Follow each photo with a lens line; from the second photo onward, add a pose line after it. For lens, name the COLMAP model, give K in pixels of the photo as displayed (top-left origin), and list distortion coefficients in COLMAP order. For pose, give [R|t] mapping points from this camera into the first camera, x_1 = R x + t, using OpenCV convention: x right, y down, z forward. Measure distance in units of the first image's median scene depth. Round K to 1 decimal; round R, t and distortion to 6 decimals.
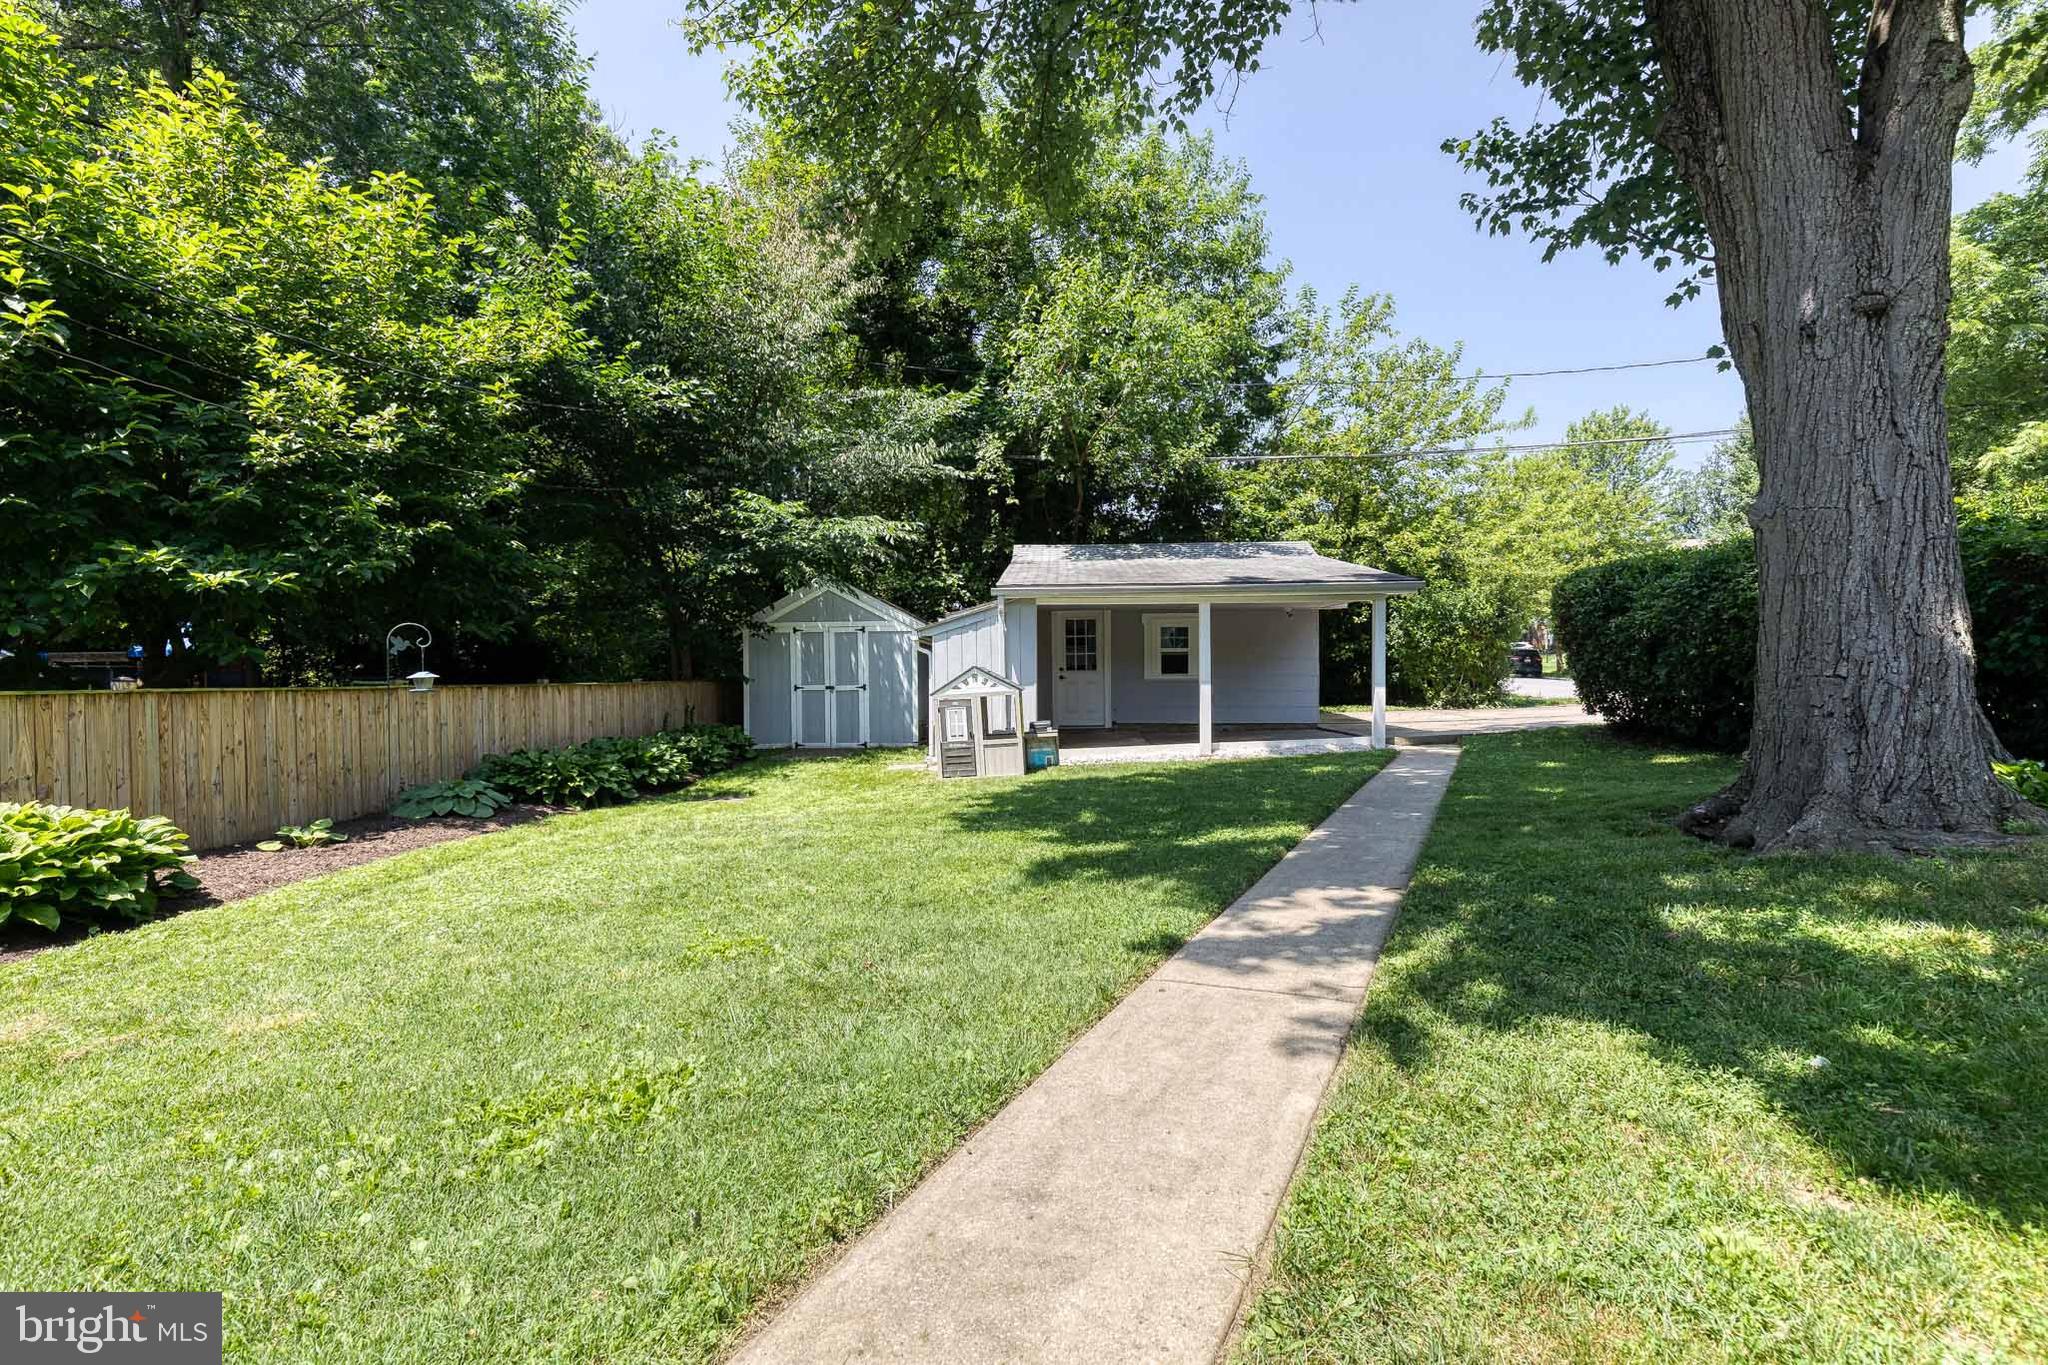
lens RADIAL K [[932.5, 0, 1059.8], [0, 932.5, 679.2], [0, 0, 1]] dist [0.010519, -0.003207]
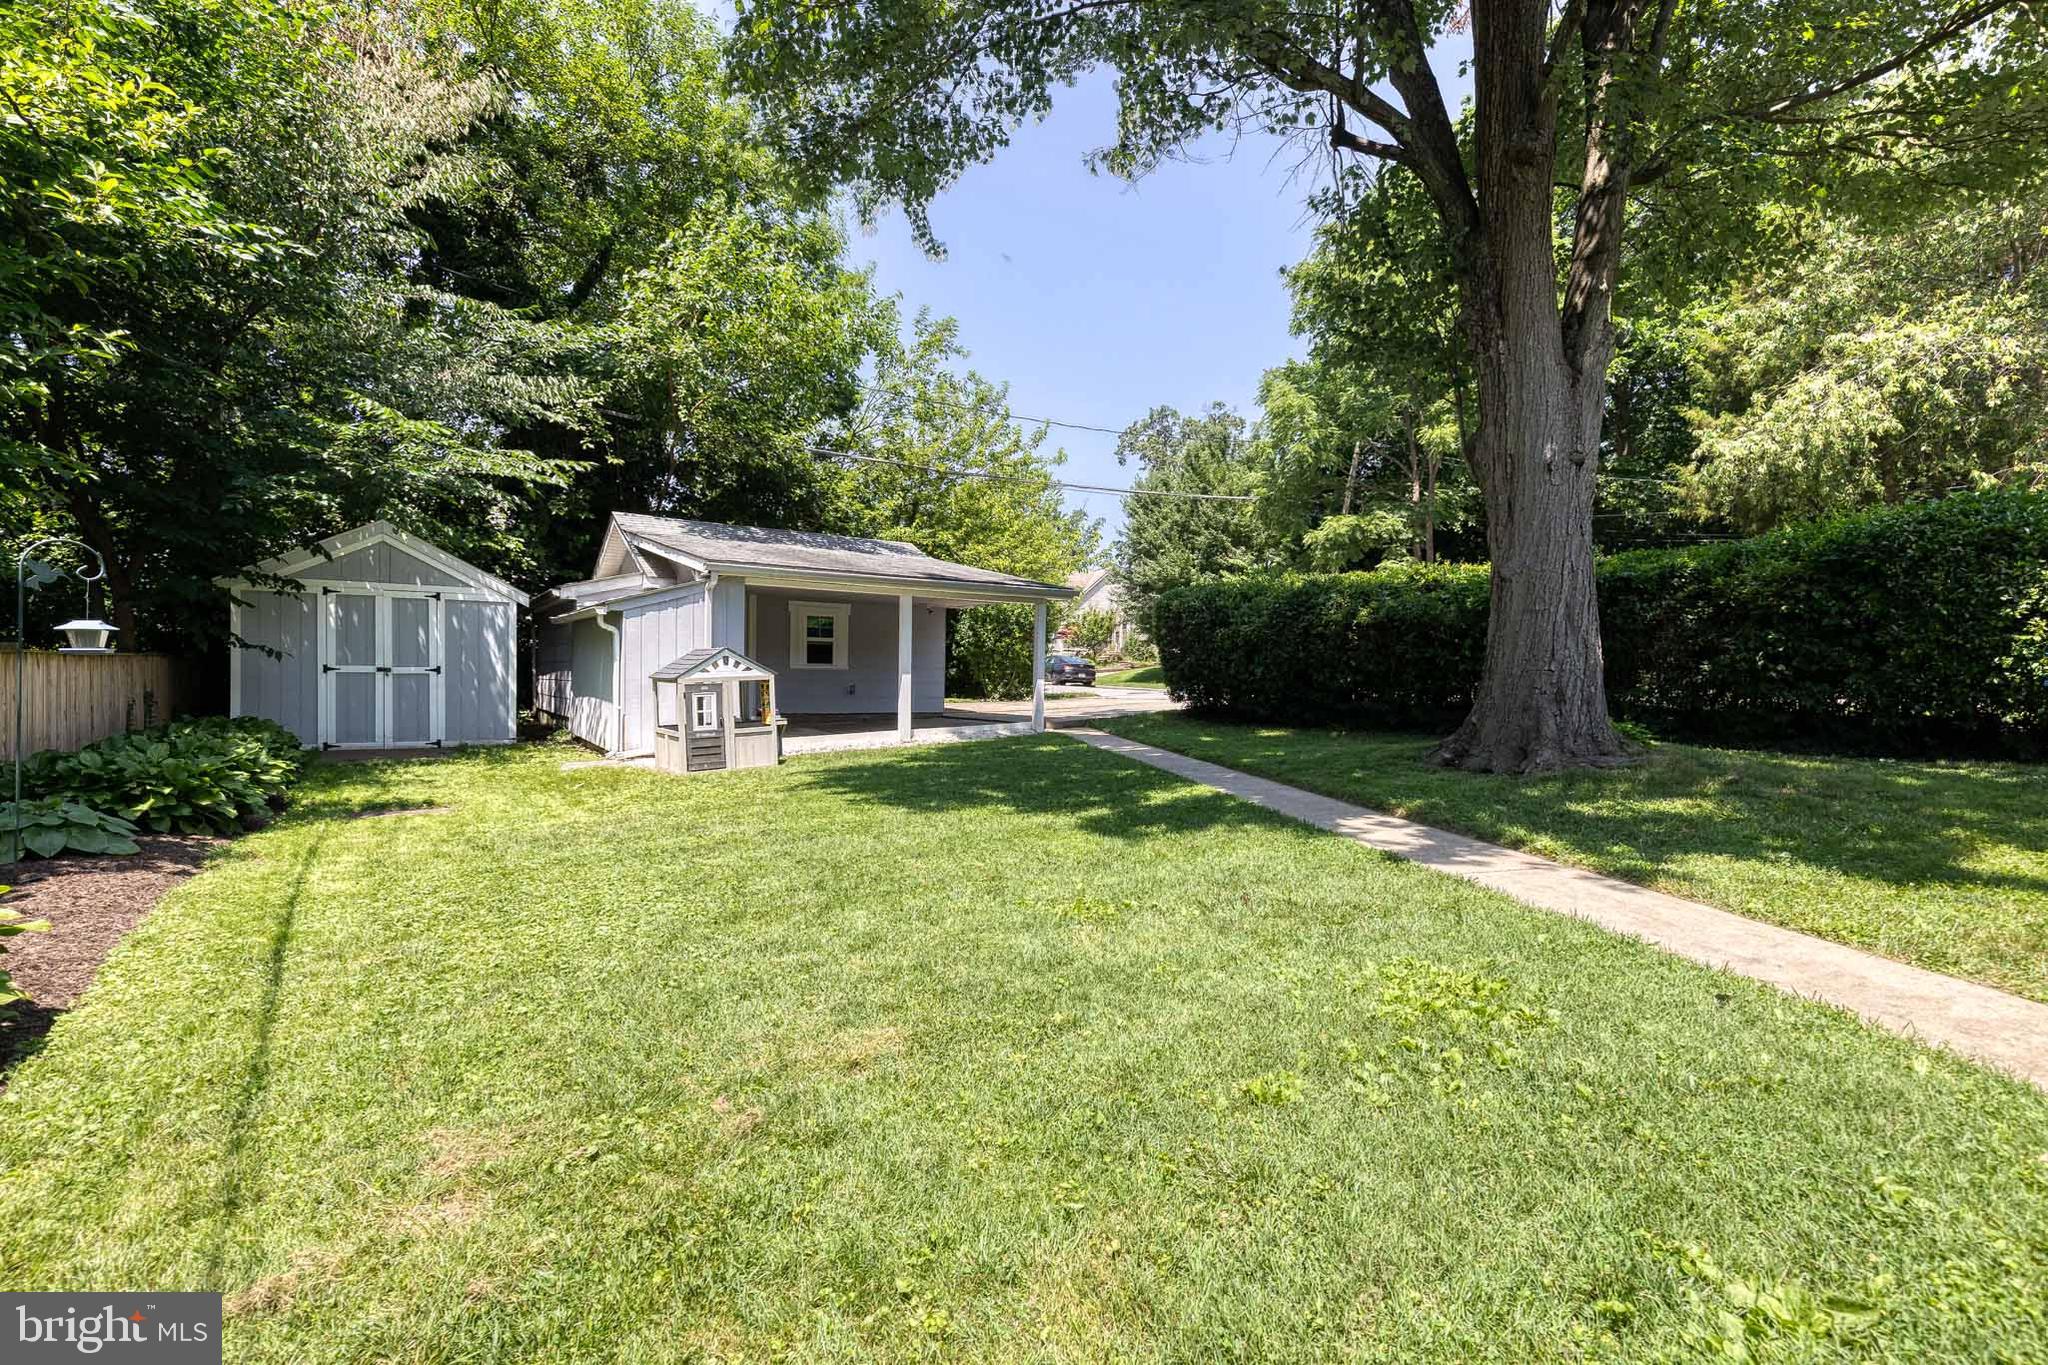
lens RADIAL K [[932.5, 0, 1059.8], [0, 932.5, 679.2], [0, 0, 1]] dist [0.010519, -0.003207]
pose [[0.794186, 0.016639, 0.607447, -0.272705], [-0.017504, 0.999837, -0.004502, 0.010804], [-0.607423, -0.007058, 0.794348, 0.055590]]
